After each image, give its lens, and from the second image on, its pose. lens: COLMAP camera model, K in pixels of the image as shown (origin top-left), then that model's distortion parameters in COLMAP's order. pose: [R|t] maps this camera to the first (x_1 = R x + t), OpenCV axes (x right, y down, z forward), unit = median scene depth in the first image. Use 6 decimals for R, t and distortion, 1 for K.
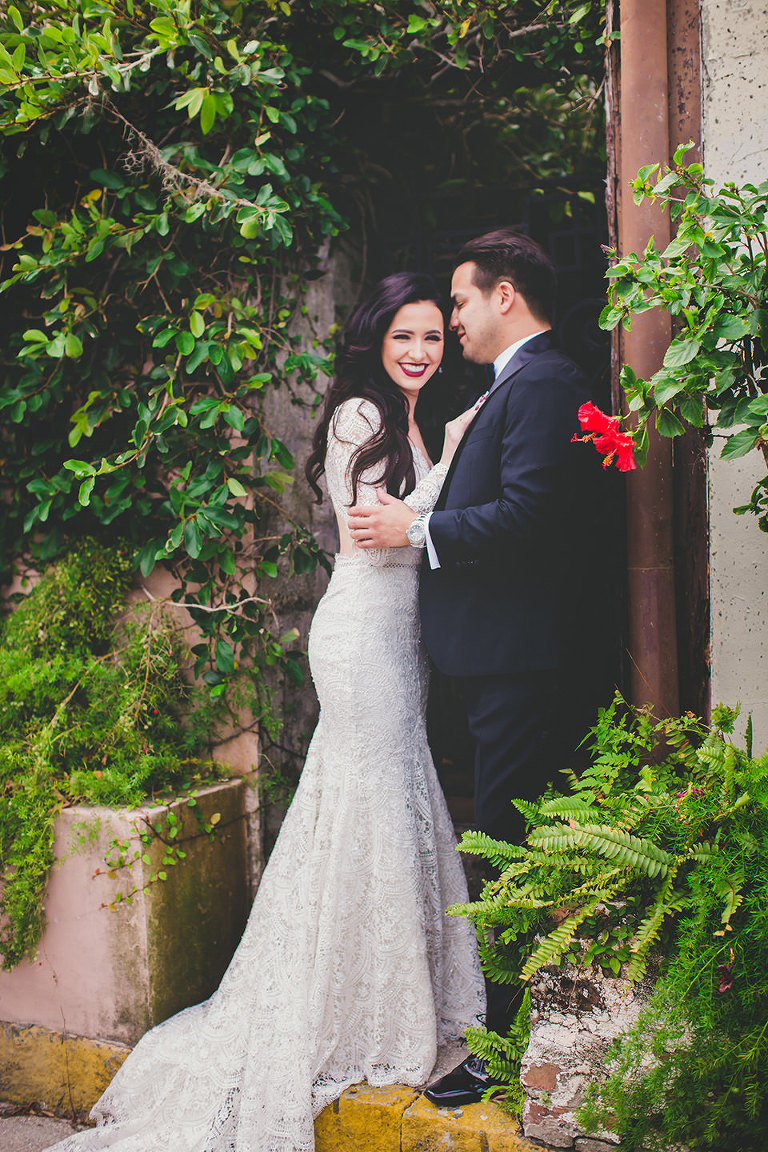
lens RADIAL K [[1774.7, 0, 384.0], [0, 1774.7, 576.0], [0, 0, 1]] dist [-0.246018, 0.720681]
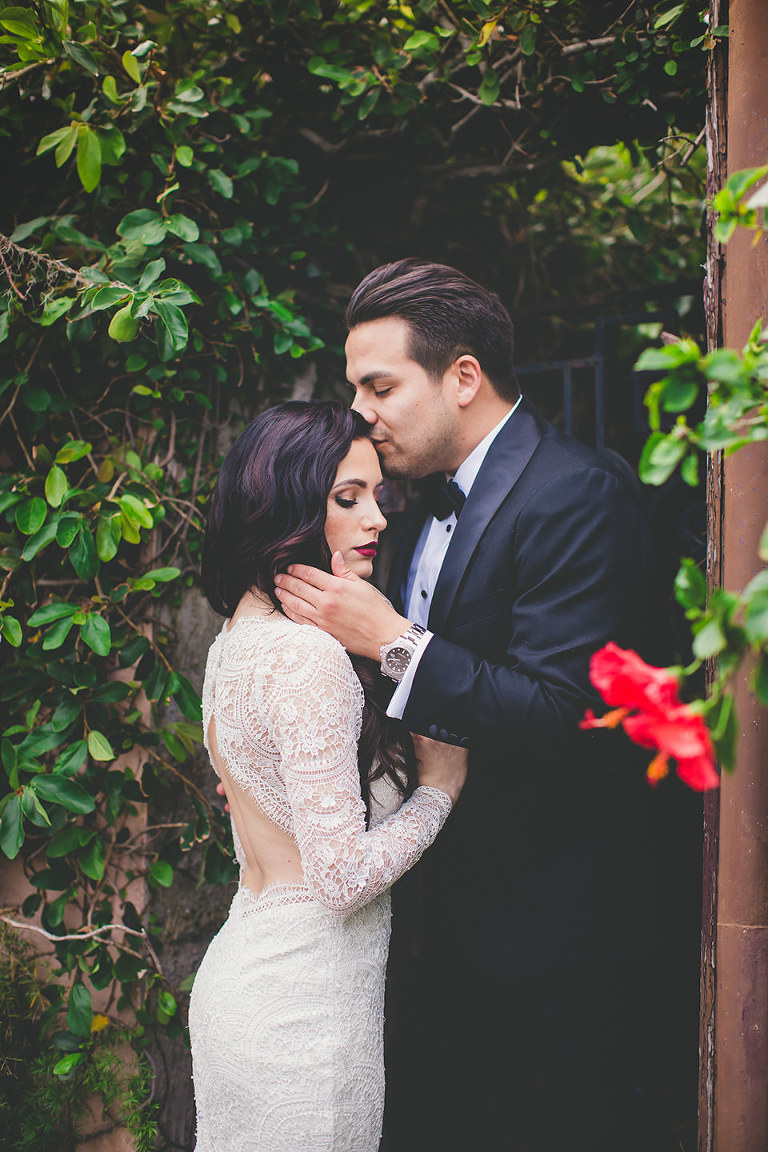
lens RADIAL K [[1774.7, 0, 384.0], [0, 1774.7, 576.0], [0, 0, 1]] dist [-0.246018, 0.720681]
pose [[0.993627, 0.032359, -0.107970, 0.081114], [-0.046234, 0.990619, -0.128590, -0.033712], [0.102796, 0.132763, 0.985803, 0.383150]]
